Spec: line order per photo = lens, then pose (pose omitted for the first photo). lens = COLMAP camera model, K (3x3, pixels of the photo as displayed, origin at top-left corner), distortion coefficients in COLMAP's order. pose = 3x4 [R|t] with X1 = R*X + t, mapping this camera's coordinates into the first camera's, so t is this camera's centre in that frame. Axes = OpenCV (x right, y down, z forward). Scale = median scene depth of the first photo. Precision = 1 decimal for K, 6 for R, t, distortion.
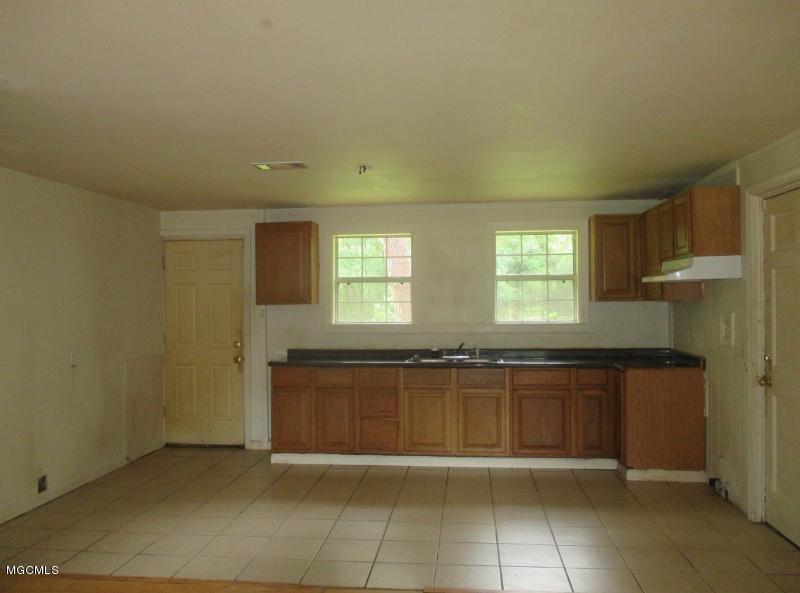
lens RADIAL K [[675.2, 0, 400.0], [0, 675.2, 296.5], [0, 0, 1]] dist [-0.007389, 0.002243]
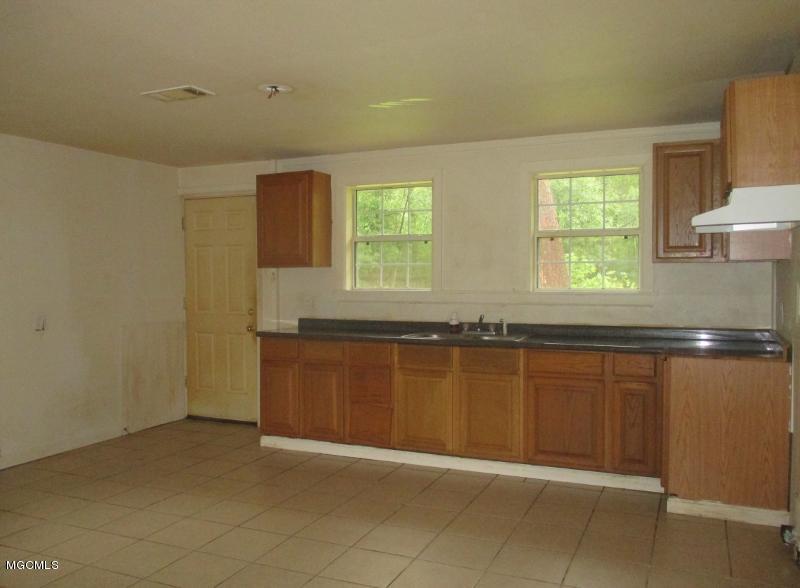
lens RADIAL K [[687.6, 0, 400.0], [0, 687.6, 294.0], [0, 0, 1]] dist [0.010662, -0.001738]
pose [[0.953054, 0.012961, -0.302523, 0.251894], [-0.002334, 0.999368, 0.035465, 0.015101], [0.302792, -0.033094, 0.952482, 0.200519]]
